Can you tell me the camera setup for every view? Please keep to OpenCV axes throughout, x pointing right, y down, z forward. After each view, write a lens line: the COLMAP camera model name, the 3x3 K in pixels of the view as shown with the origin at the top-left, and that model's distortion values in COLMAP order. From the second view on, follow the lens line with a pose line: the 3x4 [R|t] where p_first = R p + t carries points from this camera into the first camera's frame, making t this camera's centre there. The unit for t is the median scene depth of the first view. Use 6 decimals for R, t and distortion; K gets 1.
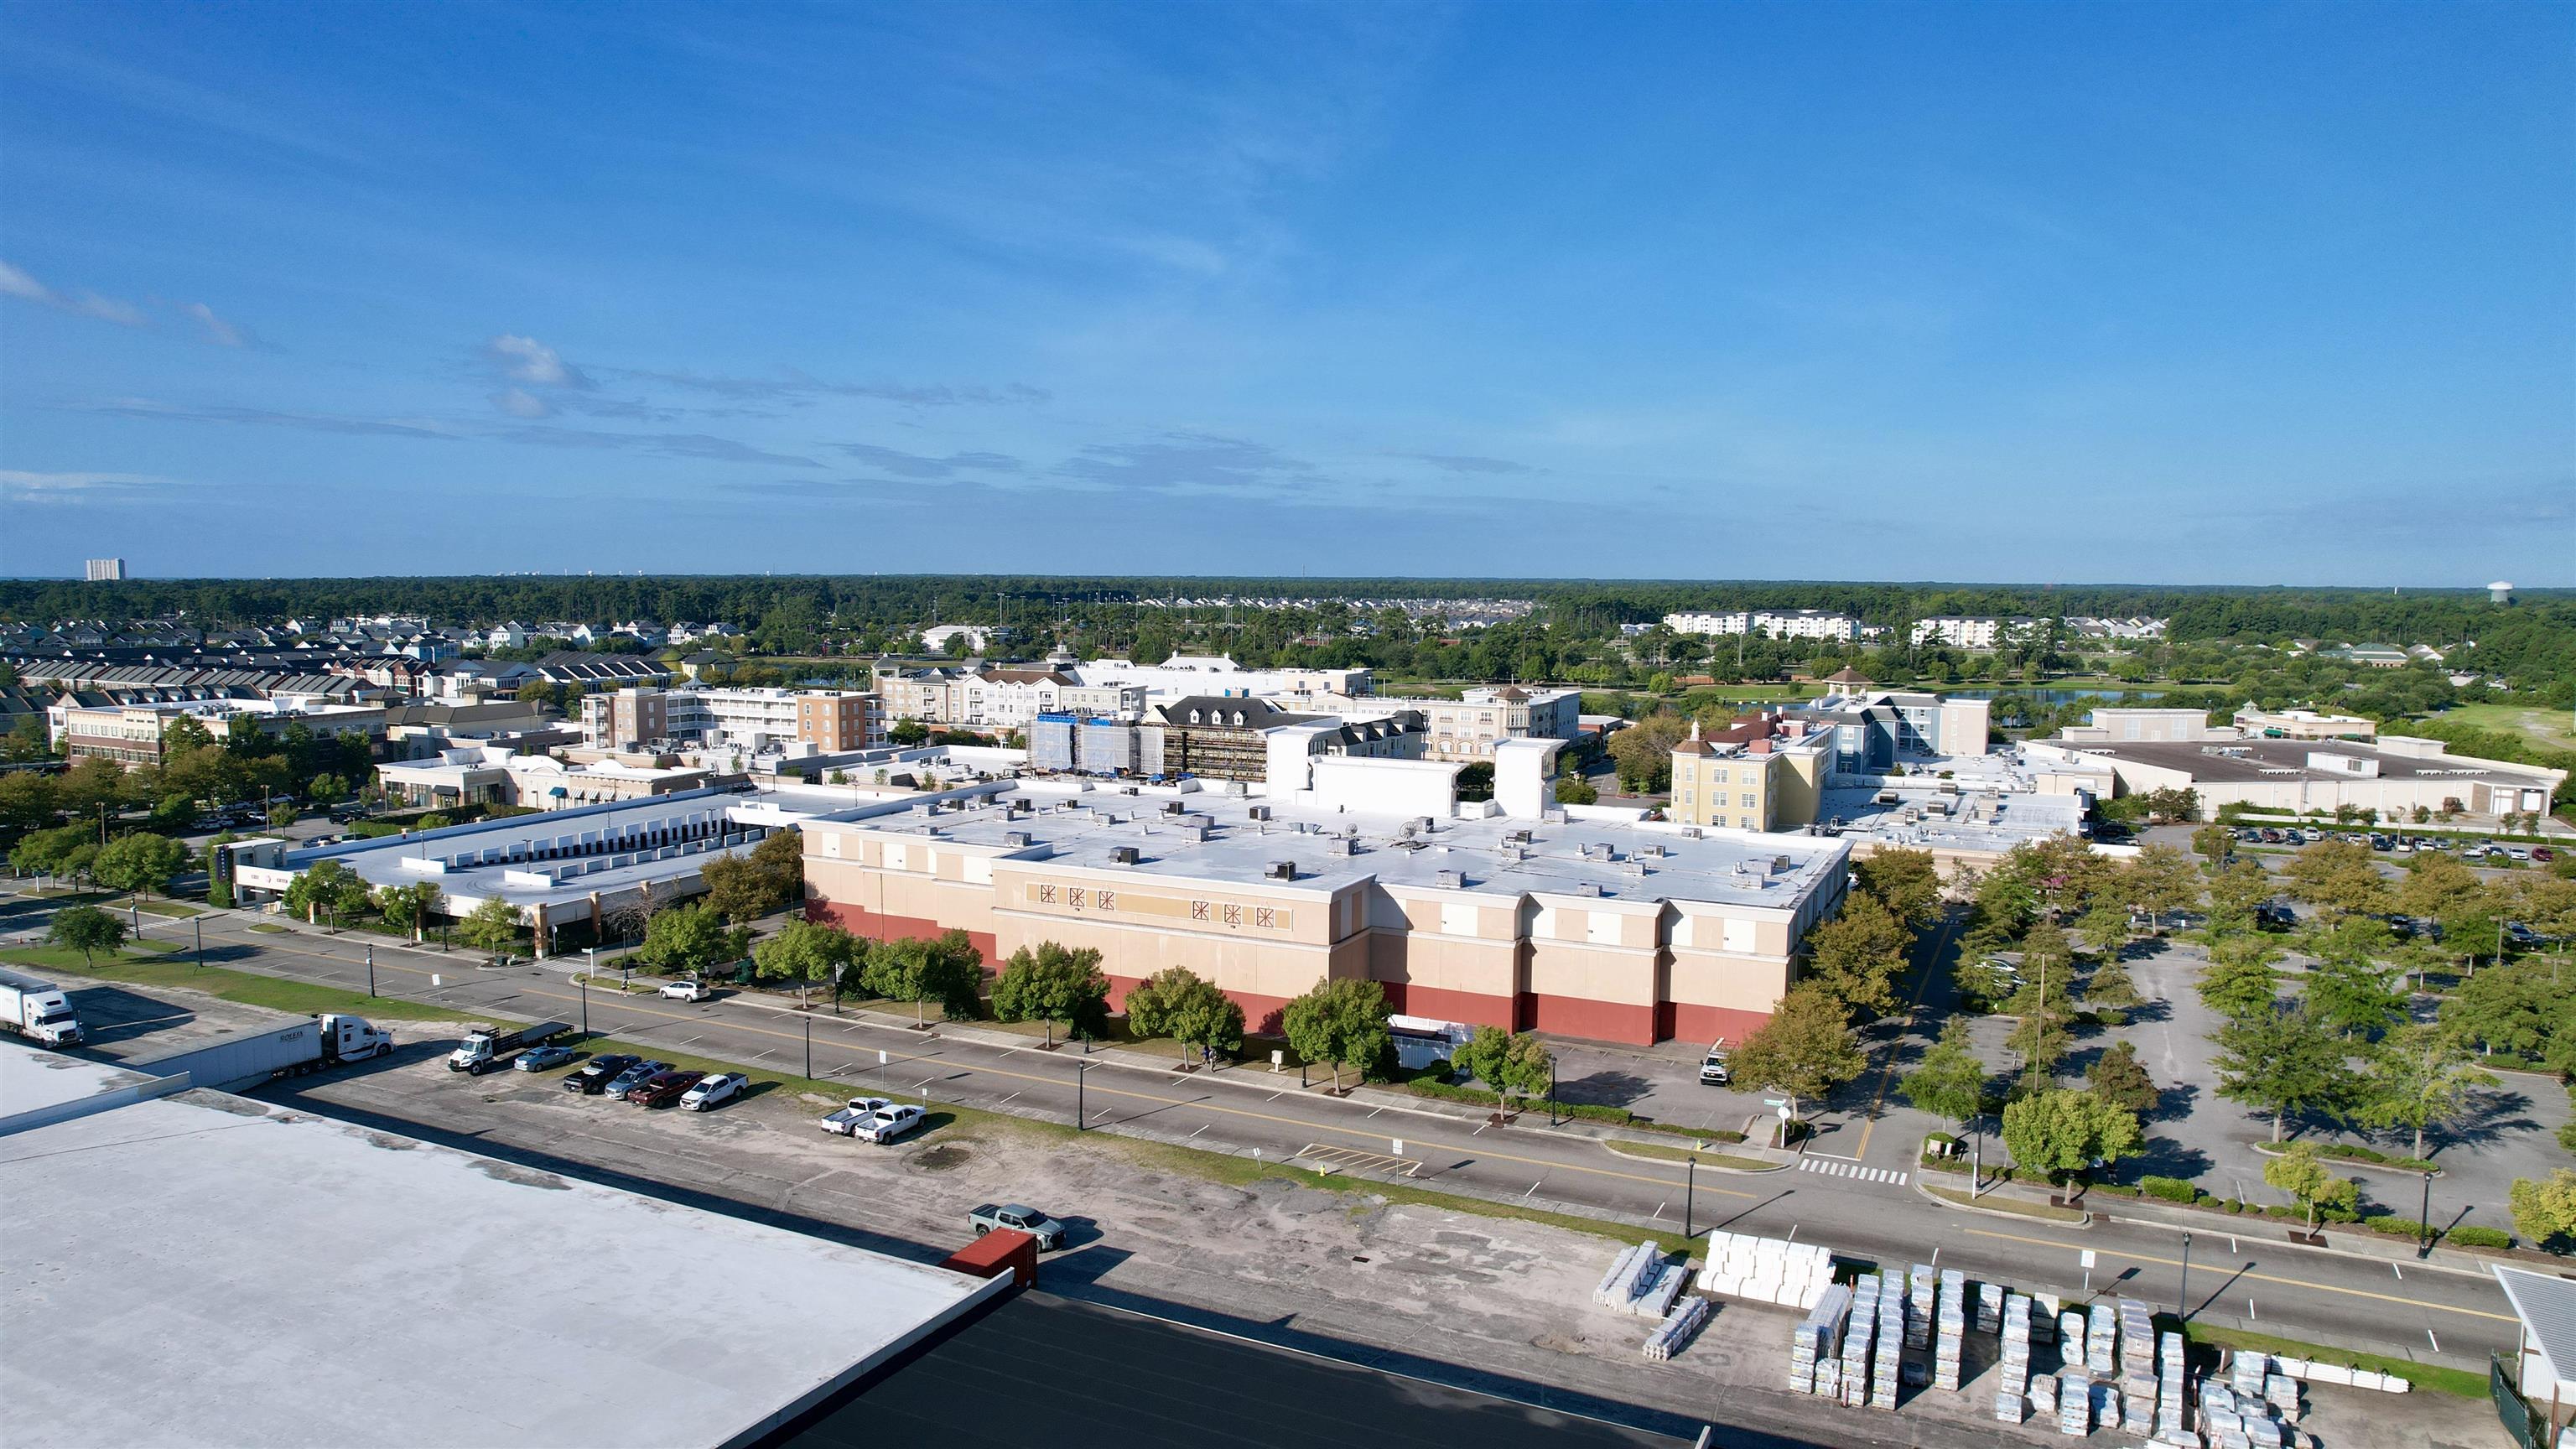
lens RADIAL K [[1645.2, 0, 1283.9], [0, 1645.2, 739.3], [0, 0, 1]] dist [-0.069873, 0.059542]
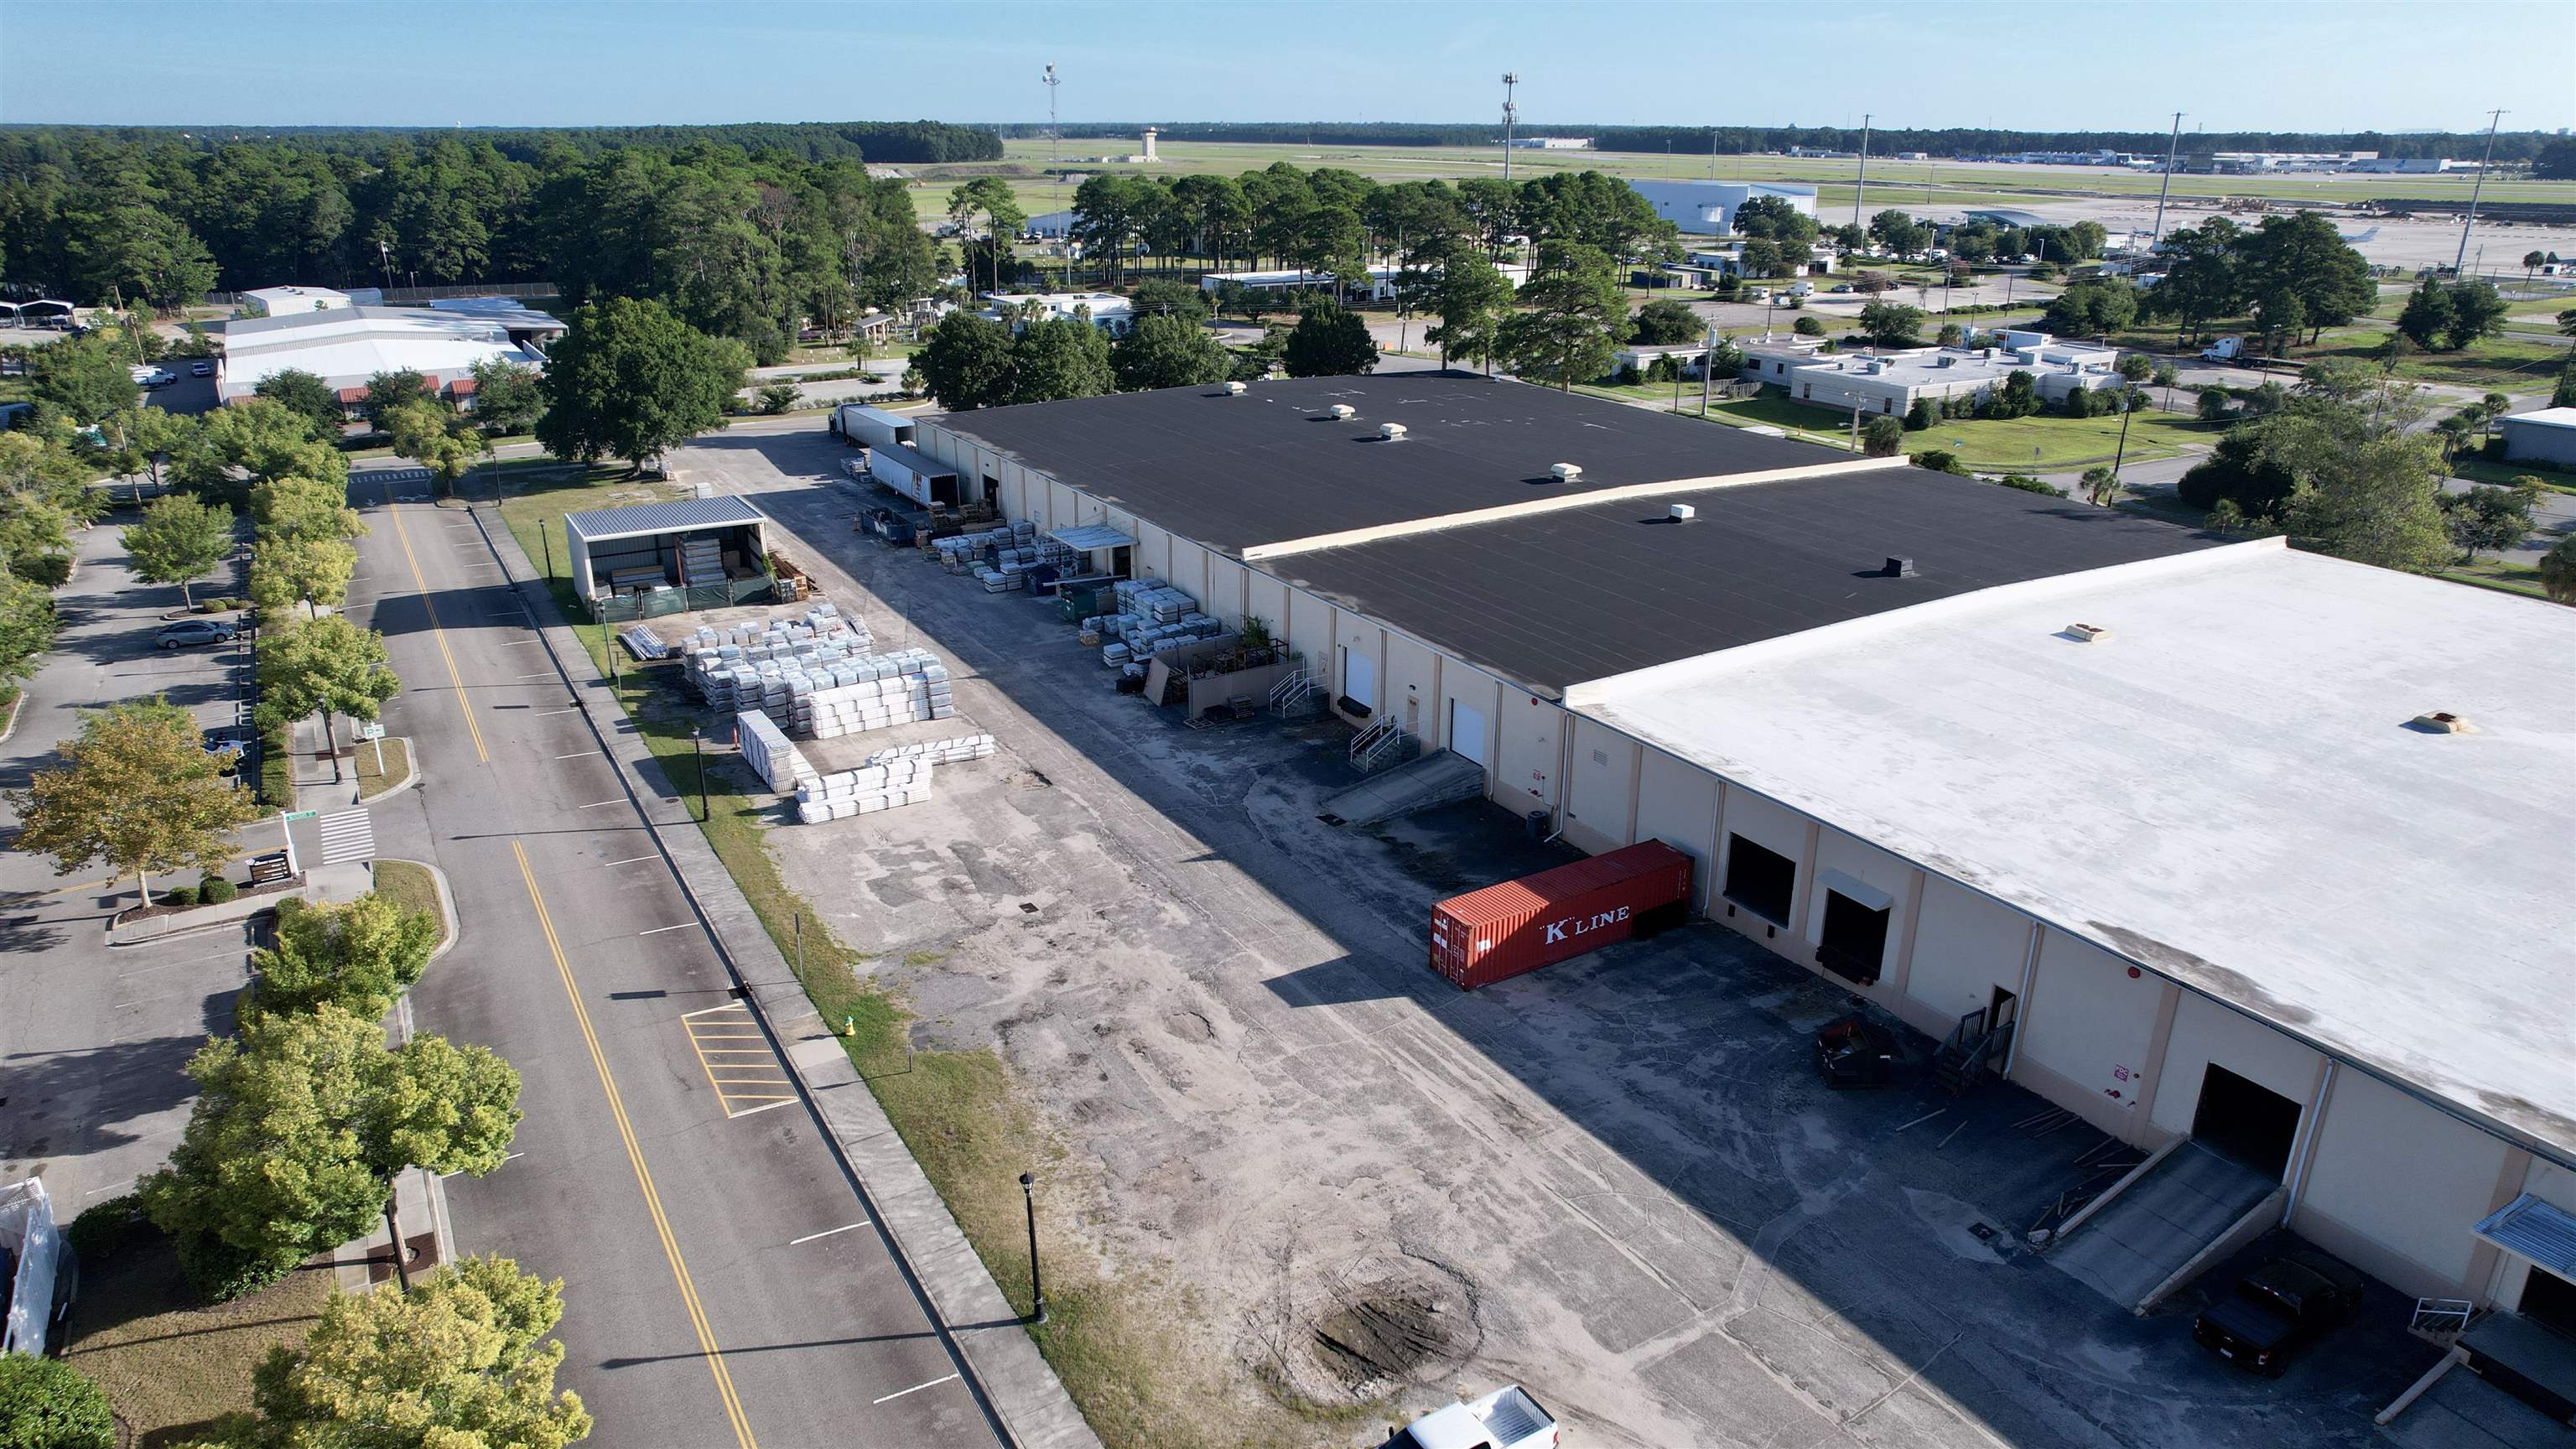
lens RADIAL K [[1645.2, 0, 1289.6], [0, 1645.2, 741.6], [0, 0, 1]] dist [-0.069873, 0.059542]
pose [[-0.839195, -0.201436, 0.505149, -0.357528], [0.046632, 0.898796, 0.435879, -0.072906], [-0.541828, 0.389344, -0.744872, 1.214148]]
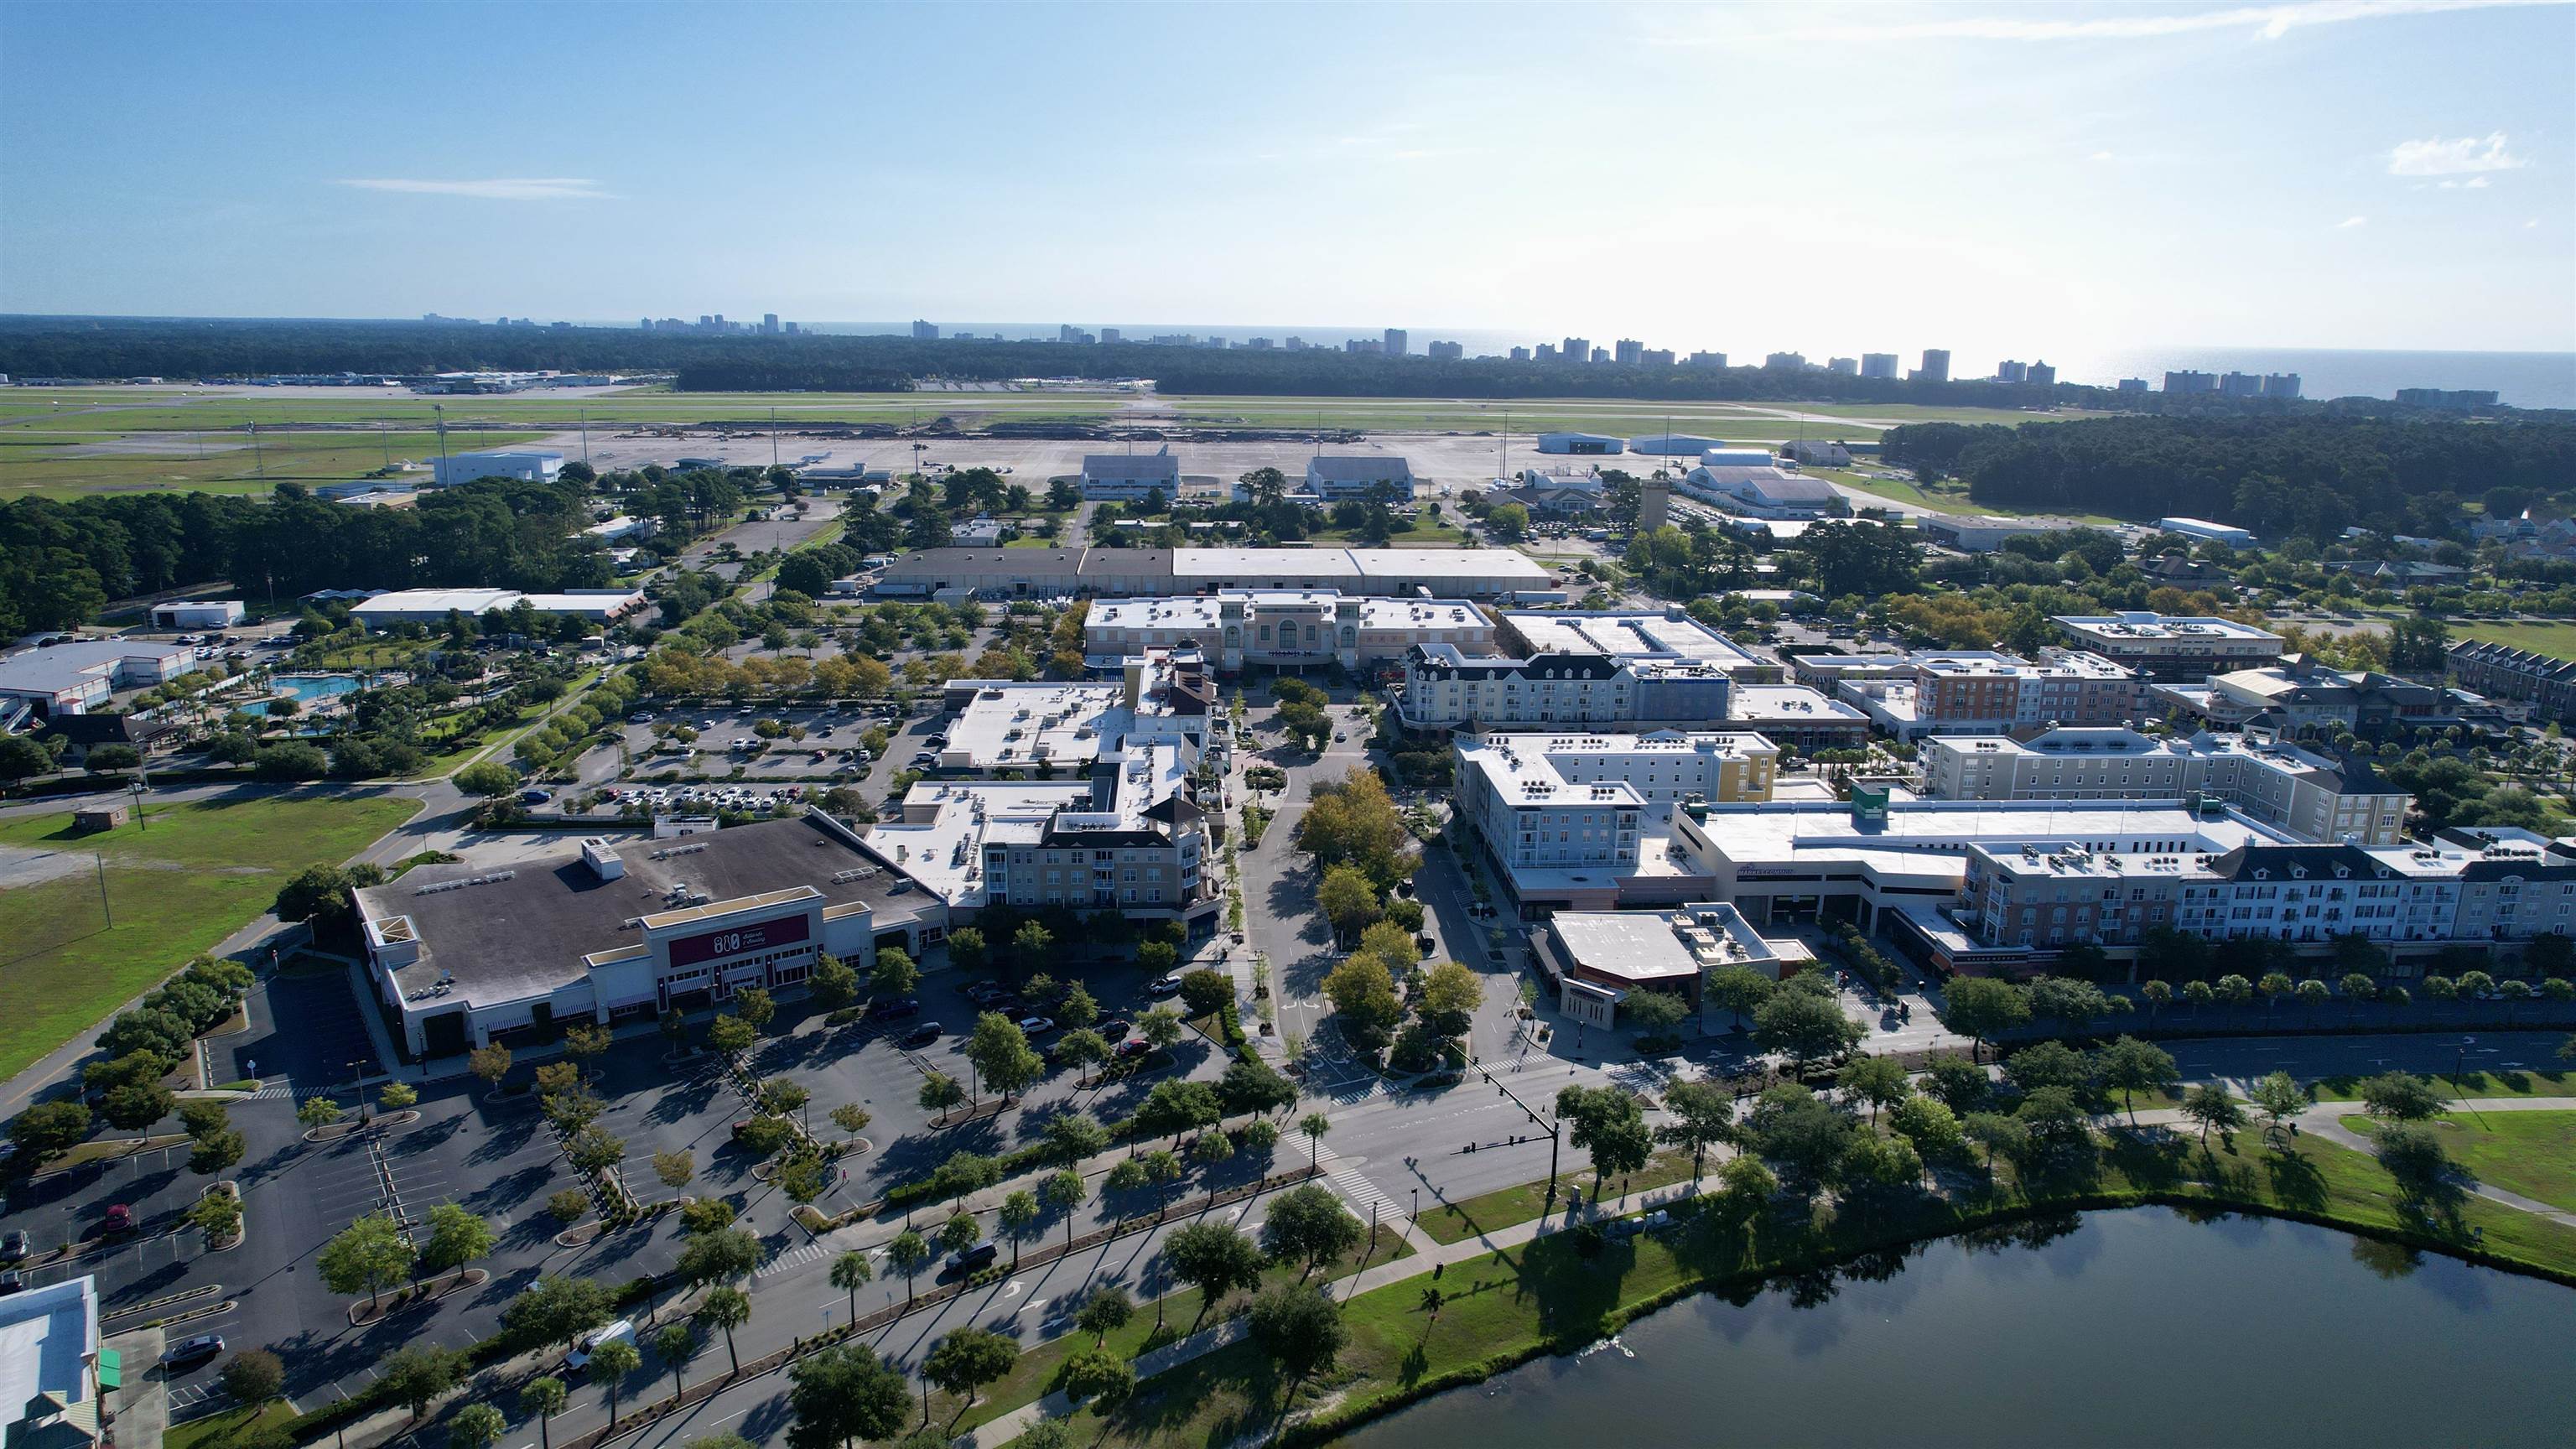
lens RADIAL K [[1645.2, 0, 1284.2], [0, 1645.2, 741.2], [0, 0, 1]] dist [-0.069873, 0.059542]
pose [[-0.869908, 0.107432, -0.481371, 1.901113], [-0.067616, 0.940797, 0.332157, -0.903125], [0.488557, 0.321494, -0.811143, 4.695226]]
